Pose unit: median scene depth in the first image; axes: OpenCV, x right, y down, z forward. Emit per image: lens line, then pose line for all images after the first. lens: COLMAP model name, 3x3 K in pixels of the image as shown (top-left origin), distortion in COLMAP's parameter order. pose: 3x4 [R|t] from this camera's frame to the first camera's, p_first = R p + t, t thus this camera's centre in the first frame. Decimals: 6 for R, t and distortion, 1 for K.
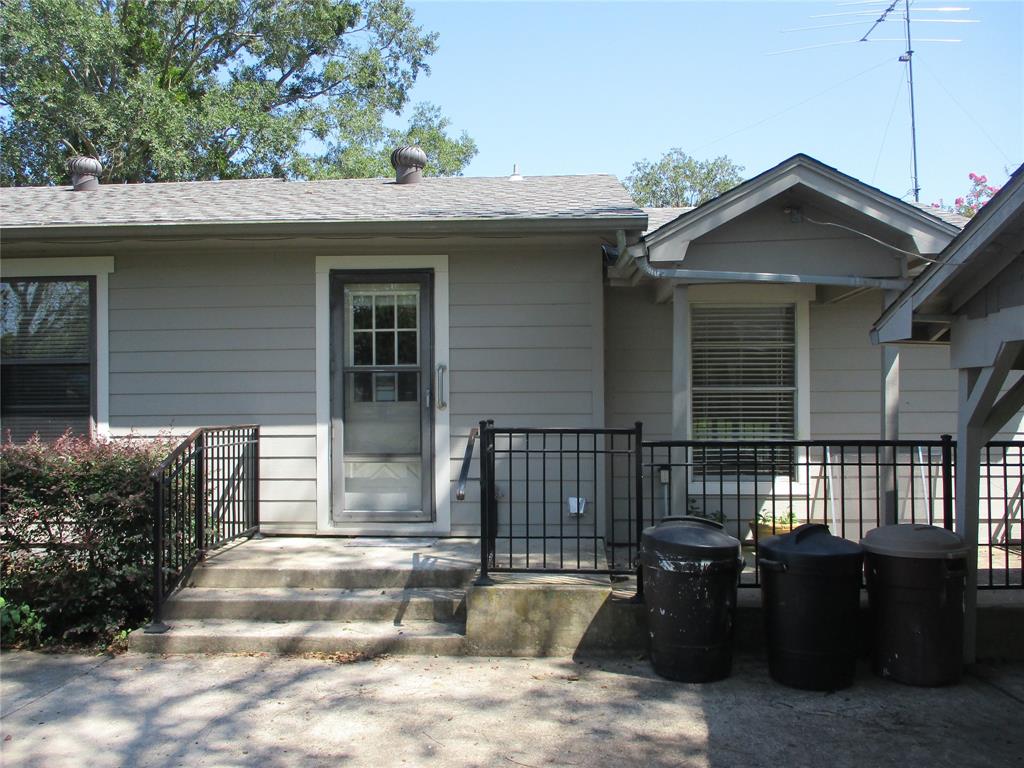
lens RADIAL K [[856.9, 0, 512.6], [0, 856.9, 383.6], [0, 0, 1]] dist [-0.011988, -0.001094]
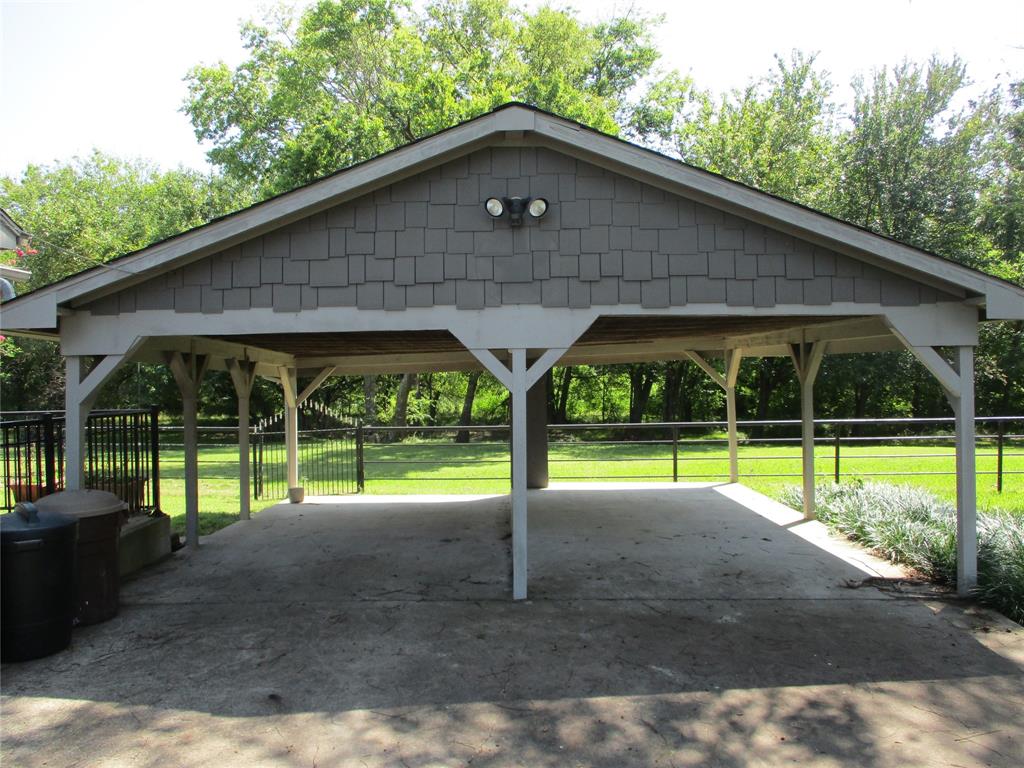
lens RADIAL K [[856.9, 0, 513.0], [0, 856.9, 383.2], [0, 0, 1]] dist [-0.011988, -0.001094]
pose [[0.006432, -0.003204, 0.999974, -0.757293], [0.001741, 0.999993, 0.003193, 0.020603], [-0.999978, 0.001720, 0.006438, 0.449239]]
